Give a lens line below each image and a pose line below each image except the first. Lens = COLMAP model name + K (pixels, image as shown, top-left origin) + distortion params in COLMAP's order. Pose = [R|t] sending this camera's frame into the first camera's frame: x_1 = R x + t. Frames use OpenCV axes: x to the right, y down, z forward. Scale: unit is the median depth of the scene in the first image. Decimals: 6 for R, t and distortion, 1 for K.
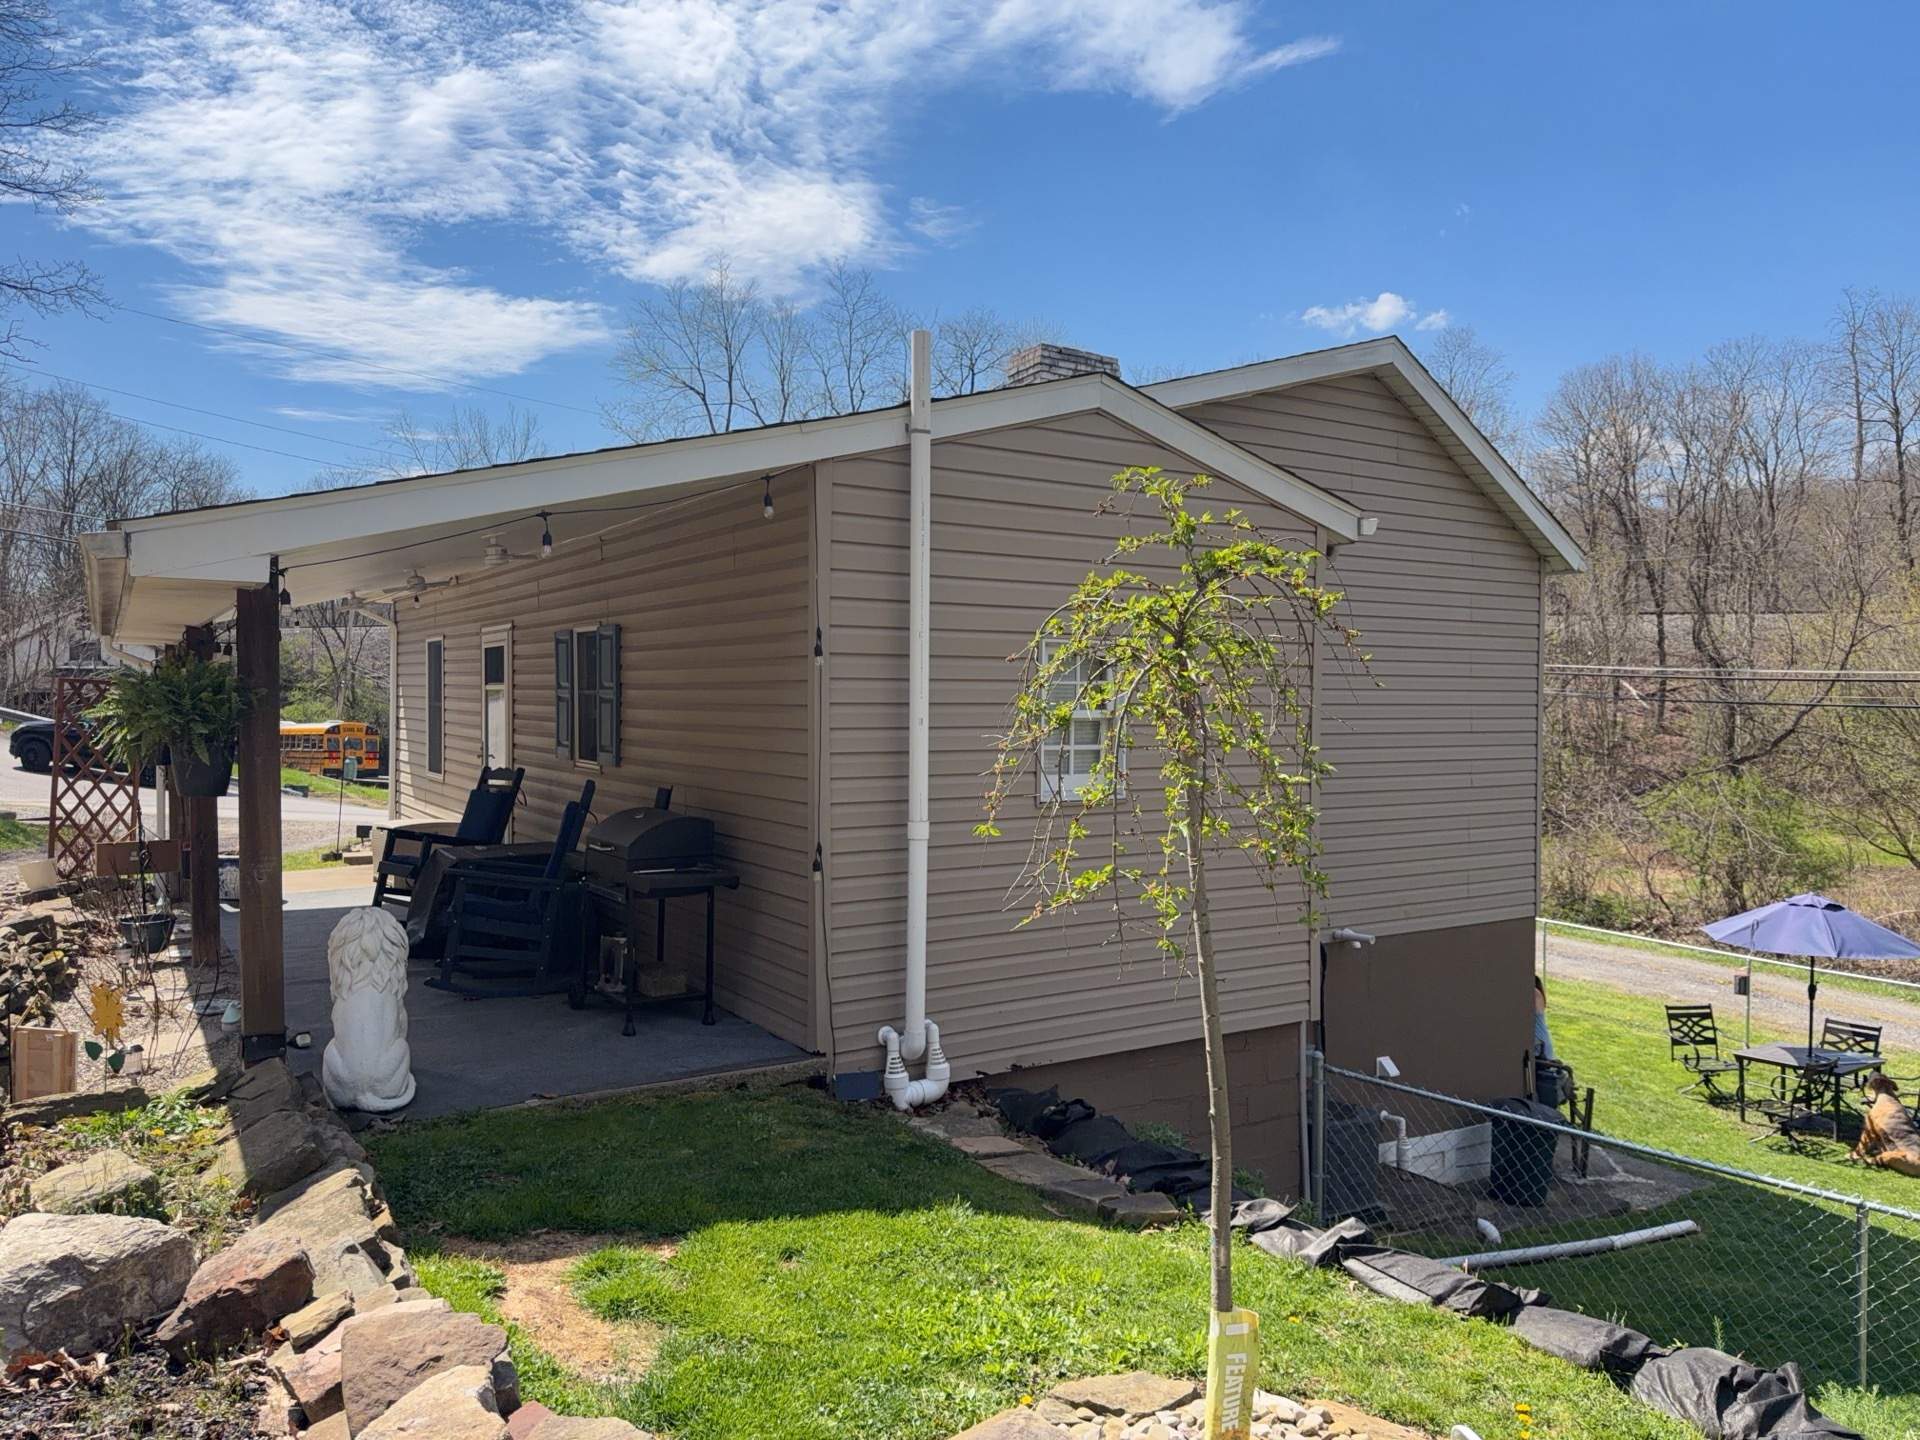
lens RADIAL K [[1338.8, 0, 960.0], [0, 1338.8, 720.0], [0, 0, 1]] dist [0.183846, -0.297251]
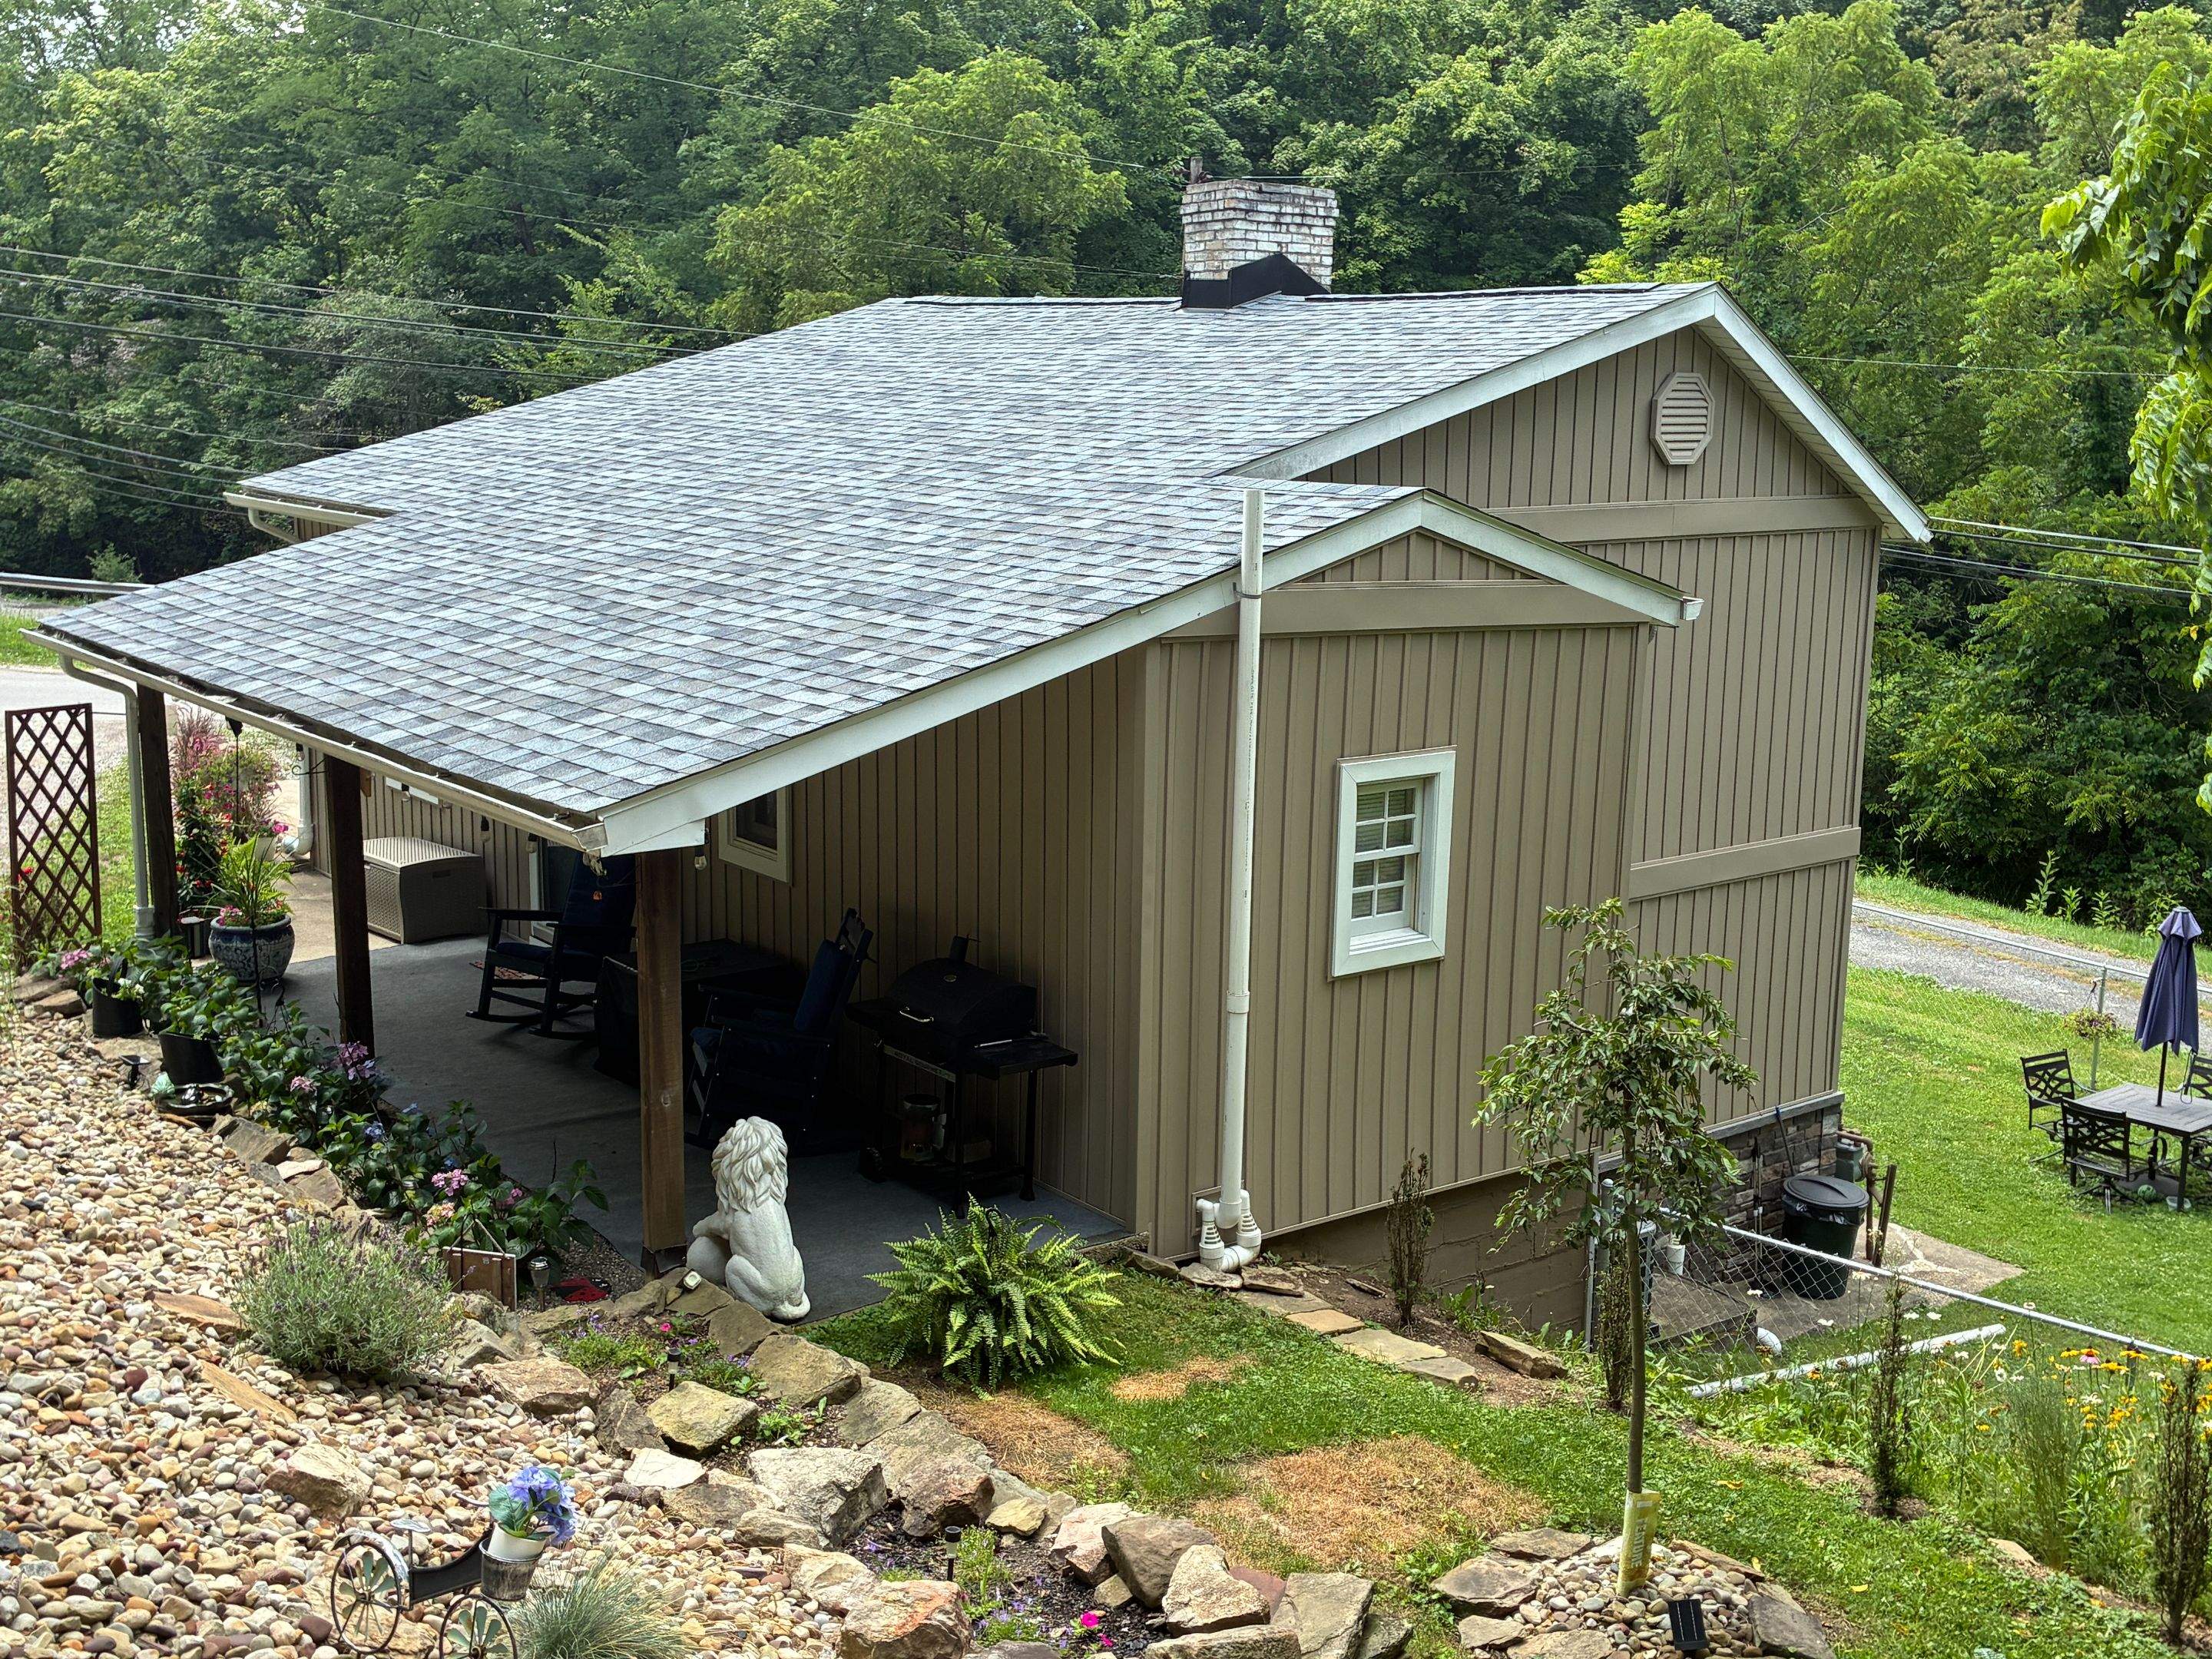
lens RADIAL K [[2304.0, 0, 1106.0], [0, 2304.0, 829.5], [0, 0, 1]] dist [0.060795, -0.009354]
pose [[0.995892, -0.007761, 0.090220, -0.242745], [-0.007447, 0.985926, 0.167016, -0.280288], [-0.090246, -0.167002, 0.981818, -0.524125]]
